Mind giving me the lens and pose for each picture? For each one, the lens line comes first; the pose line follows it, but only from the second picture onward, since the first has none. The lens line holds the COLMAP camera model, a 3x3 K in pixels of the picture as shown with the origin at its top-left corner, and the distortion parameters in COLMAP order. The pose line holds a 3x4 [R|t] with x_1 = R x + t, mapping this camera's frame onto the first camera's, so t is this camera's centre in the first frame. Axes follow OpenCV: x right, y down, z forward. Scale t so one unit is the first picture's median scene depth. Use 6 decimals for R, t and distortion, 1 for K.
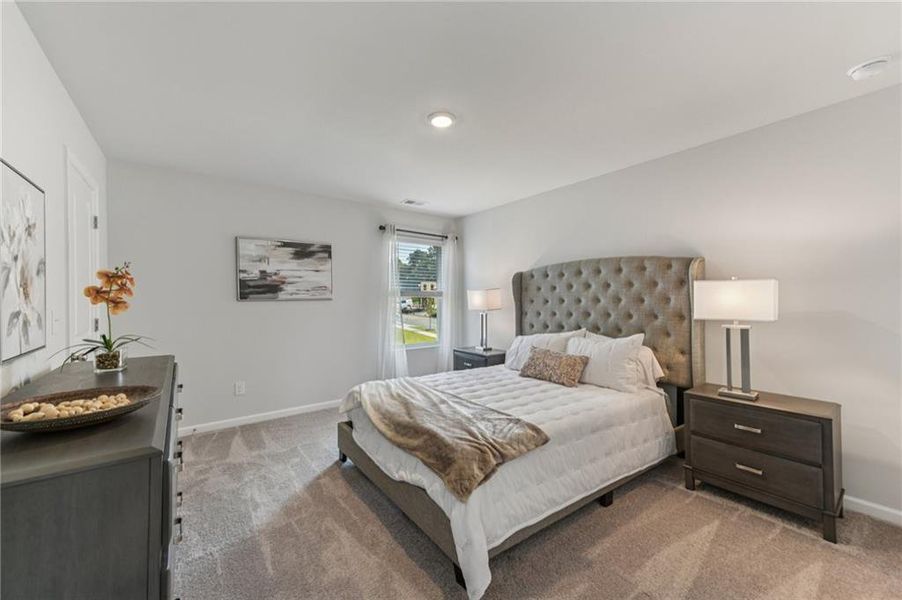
lens RADIAL K [[360.0, 0, 448.7], [0, 360.0, 300.2], [0, 0, 1]] dist [0.000552, -0.000016]
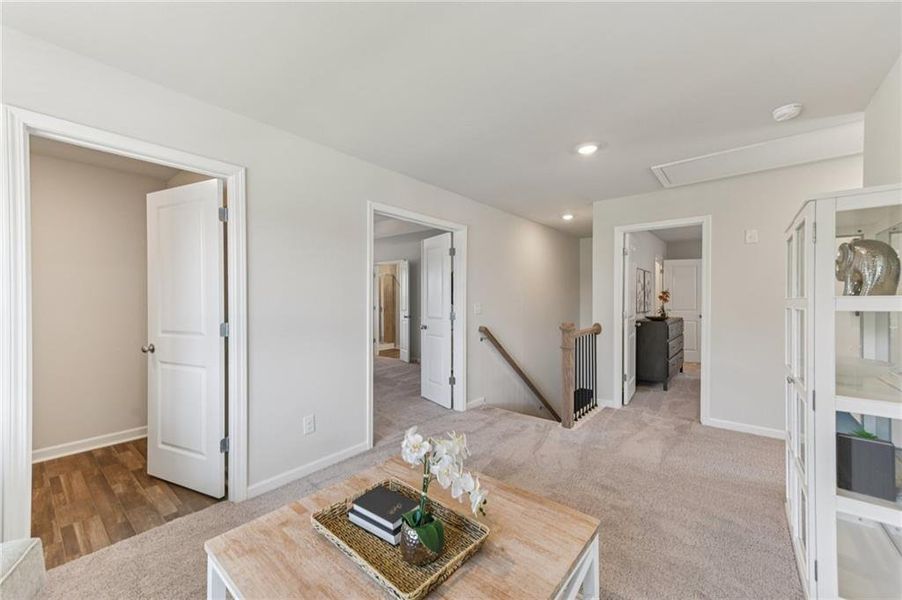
lens RADIAL K [[353.2, 0, 448.7], [0, 353.2, 300.1], [0, 0, 1]] dist [0.014540, 0.000482]
pose [[0.251373, 0.004519, -0.967880, 2.027706], [0.001126, 0.999987, 0.004962, -0.011572], [0.967890, -0.002337, 0.251365, -2.049288]]
